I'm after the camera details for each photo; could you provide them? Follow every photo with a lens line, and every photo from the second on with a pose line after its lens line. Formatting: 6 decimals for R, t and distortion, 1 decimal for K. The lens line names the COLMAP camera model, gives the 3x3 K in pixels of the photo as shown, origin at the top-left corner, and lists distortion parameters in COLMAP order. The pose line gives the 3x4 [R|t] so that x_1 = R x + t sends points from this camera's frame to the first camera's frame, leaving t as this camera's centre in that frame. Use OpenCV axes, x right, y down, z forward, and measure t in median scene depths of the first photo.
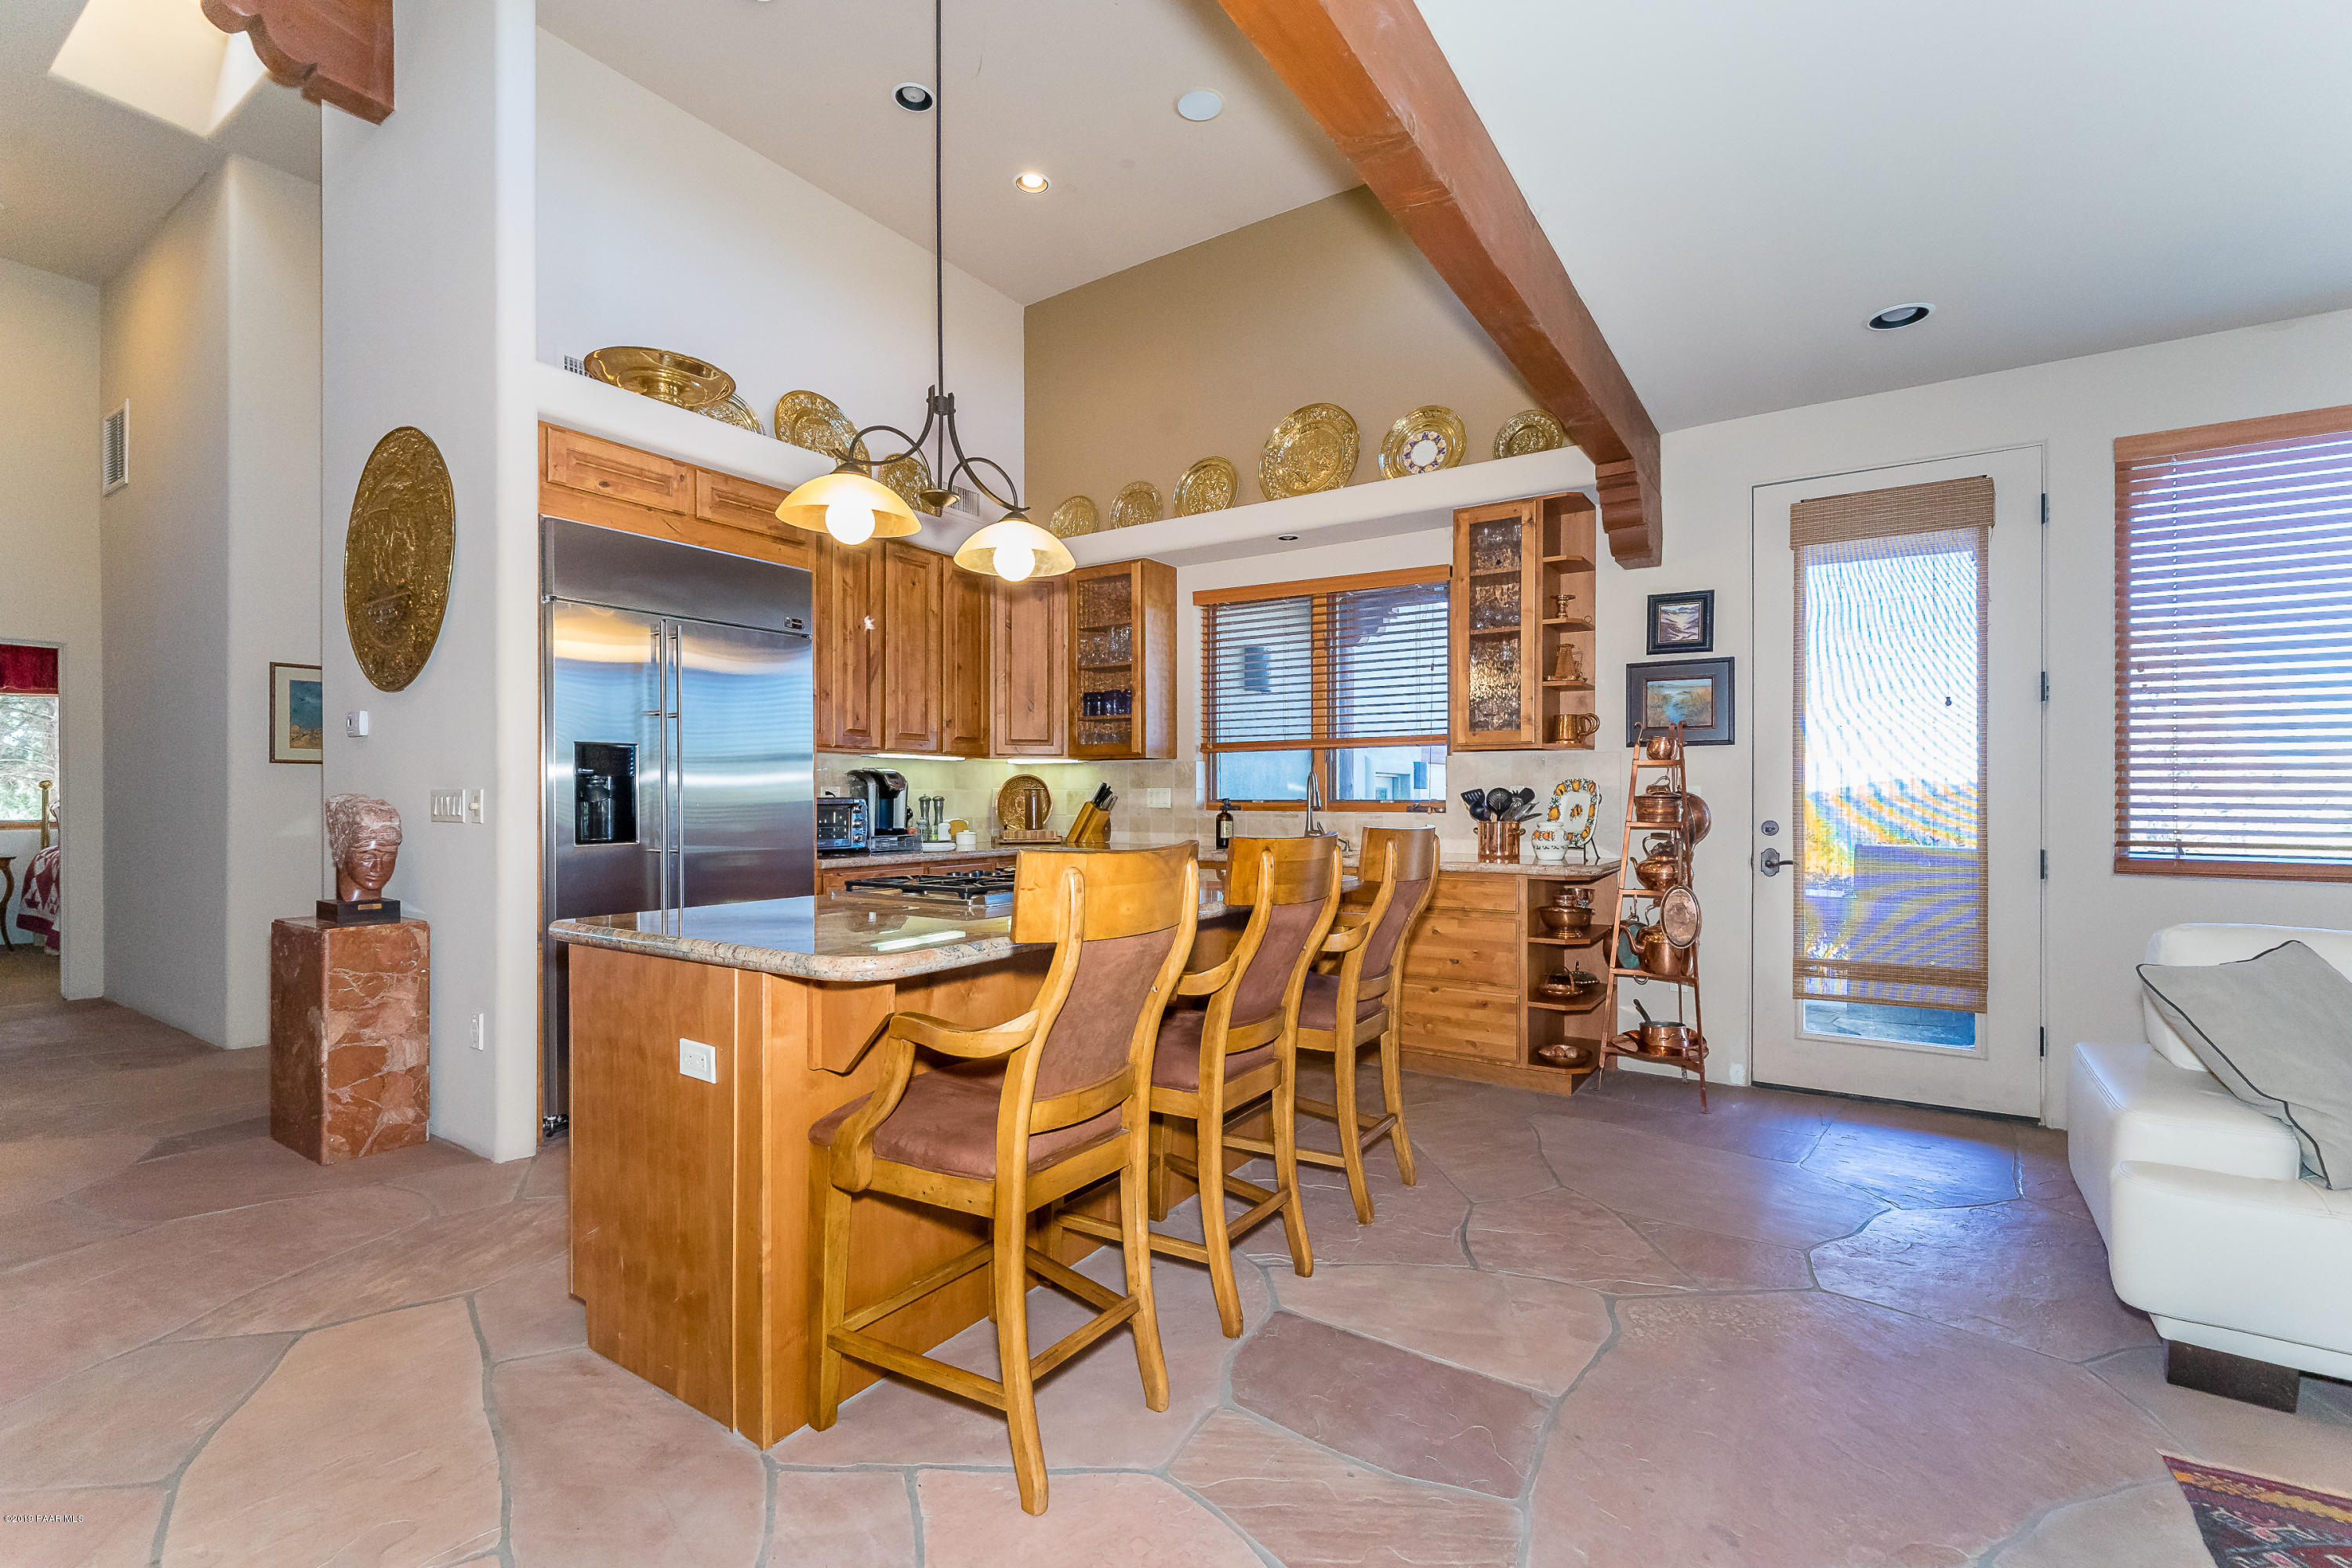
lens RADIAL K [[1018.8, 0, 1176.0], [0, 1018.8, 784.0], [0, 0, 1]] dist [0.000083, 0.000010]
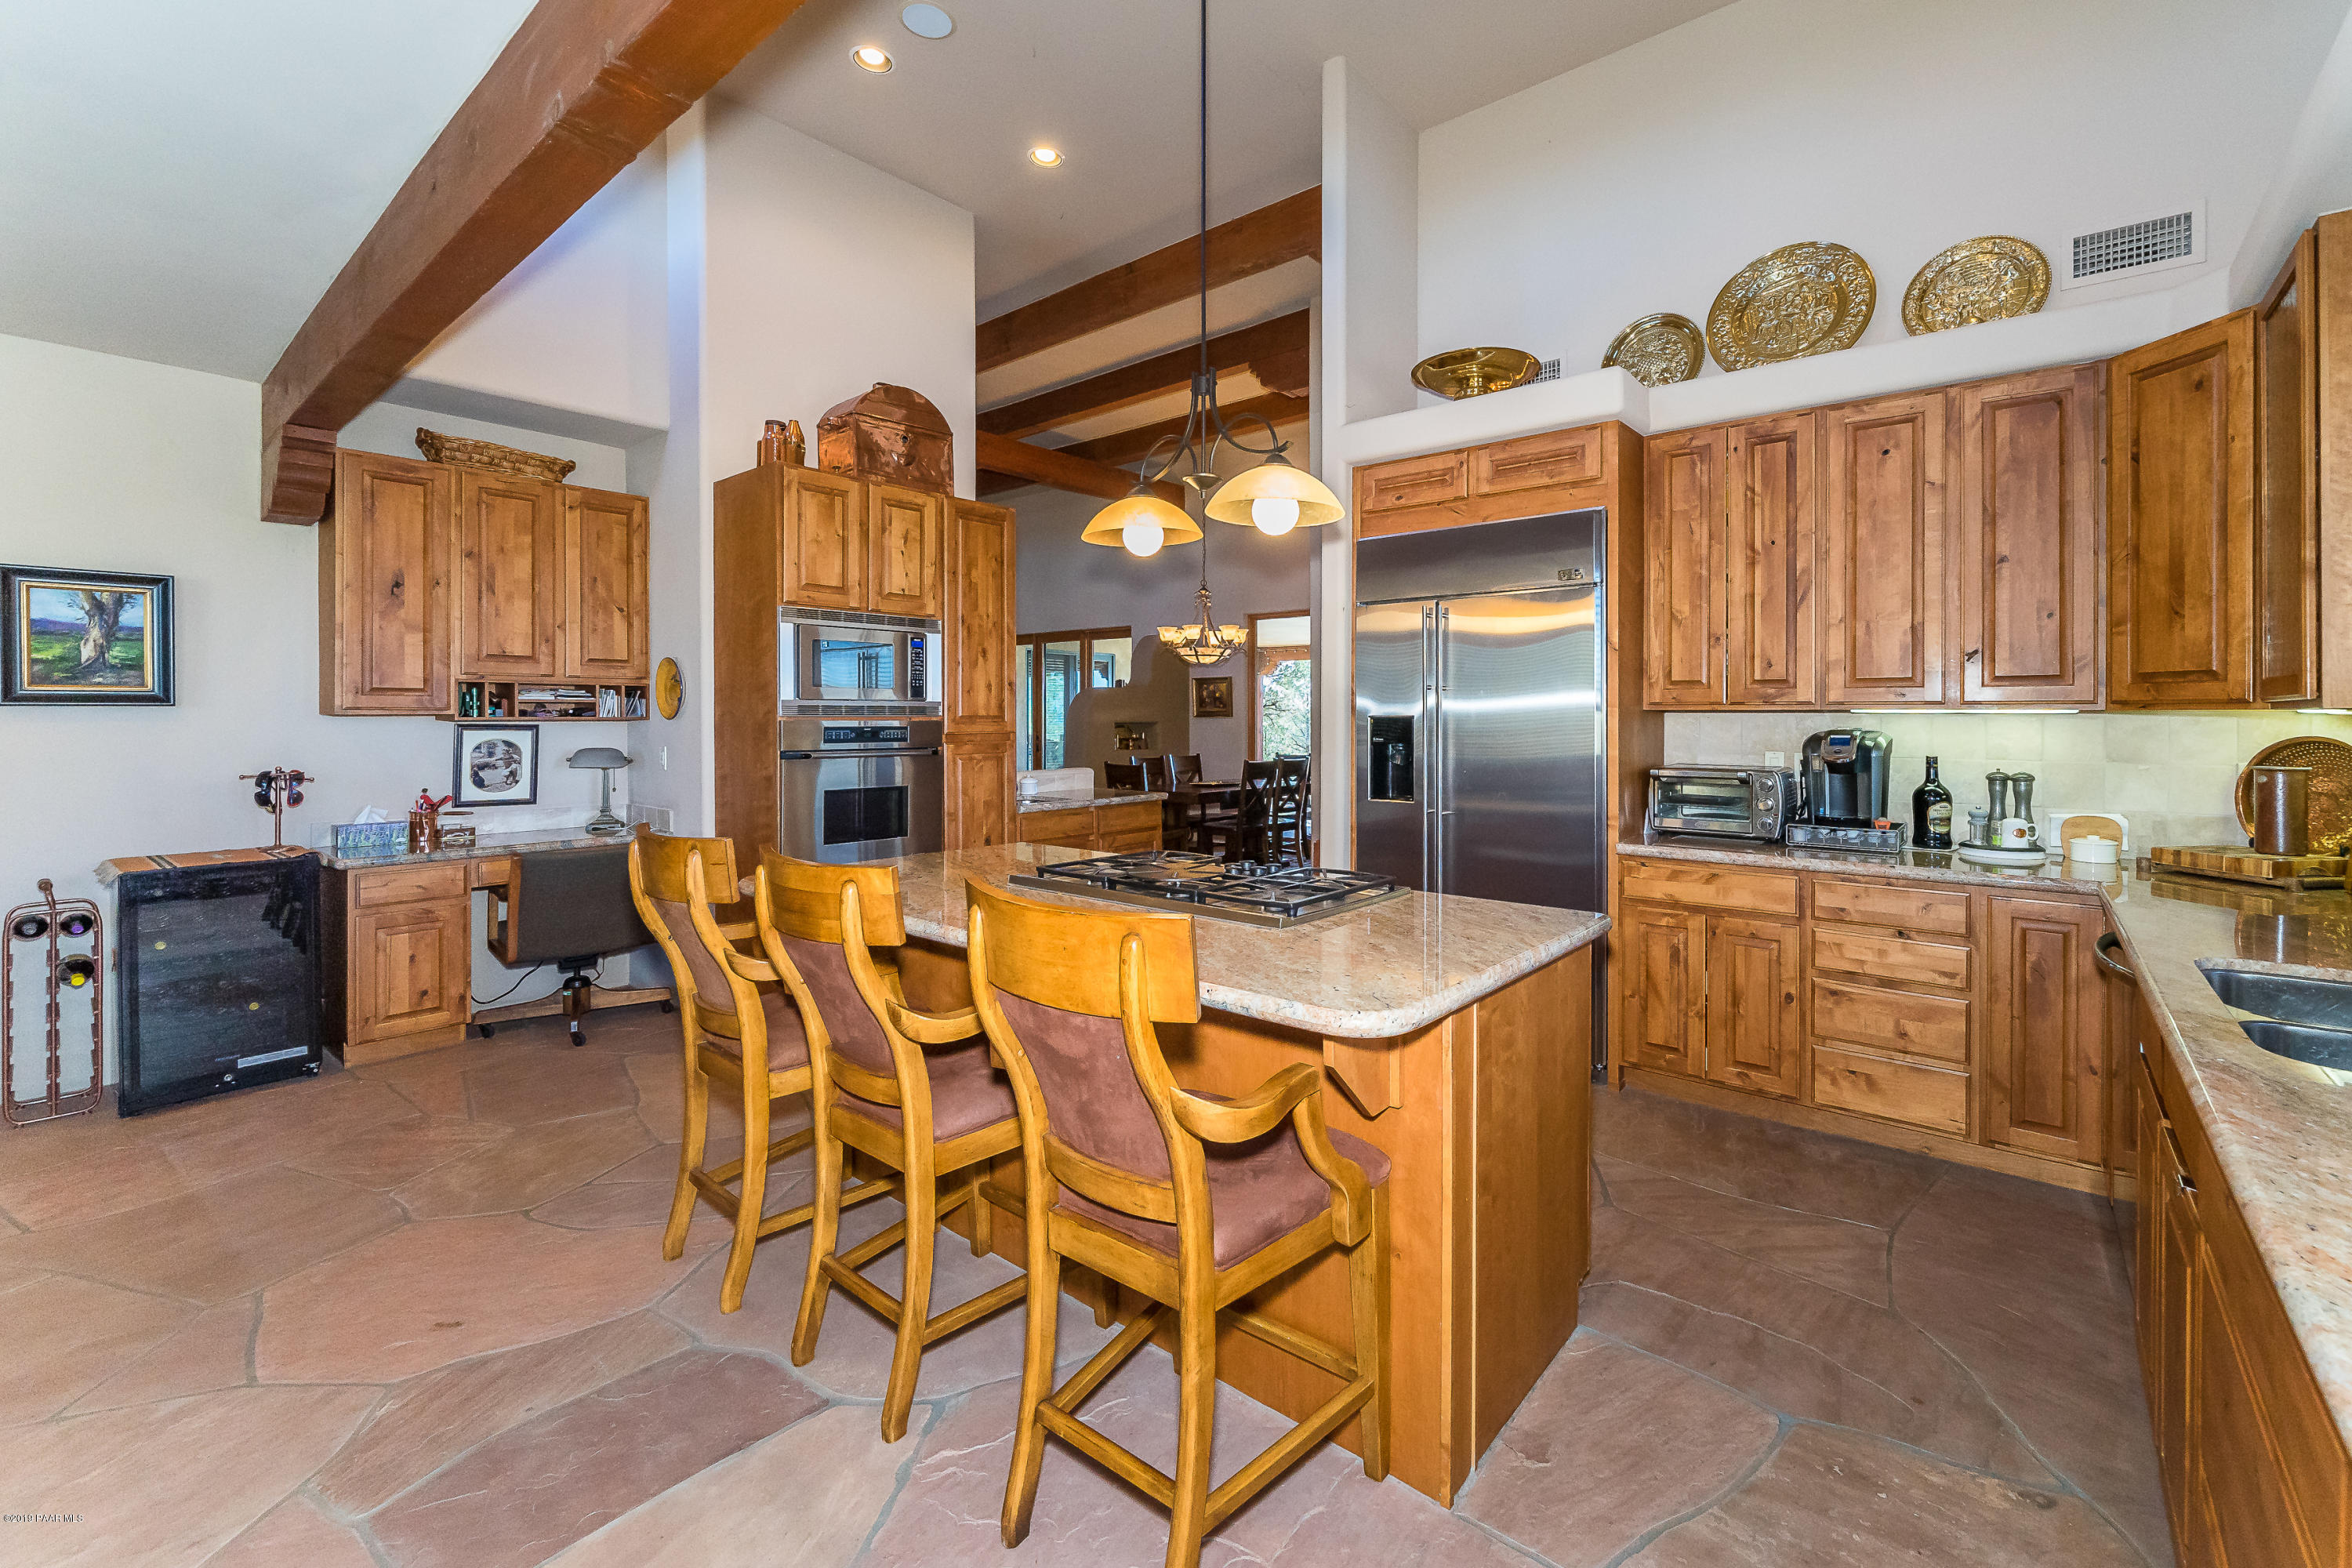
lens RADIAL K [[878.6, 0, 1175.5], [0, 878.6, 709.5], [0, 0, 1]] dist [0.000075, -0.000017]
pose [[-0.065598, 0.000644, -0.997846, 0.457184], [0.009996, 0.999950, -0.000012, -0.041943], [0.997796, -0.009975, -0.065601, 0.739671]]
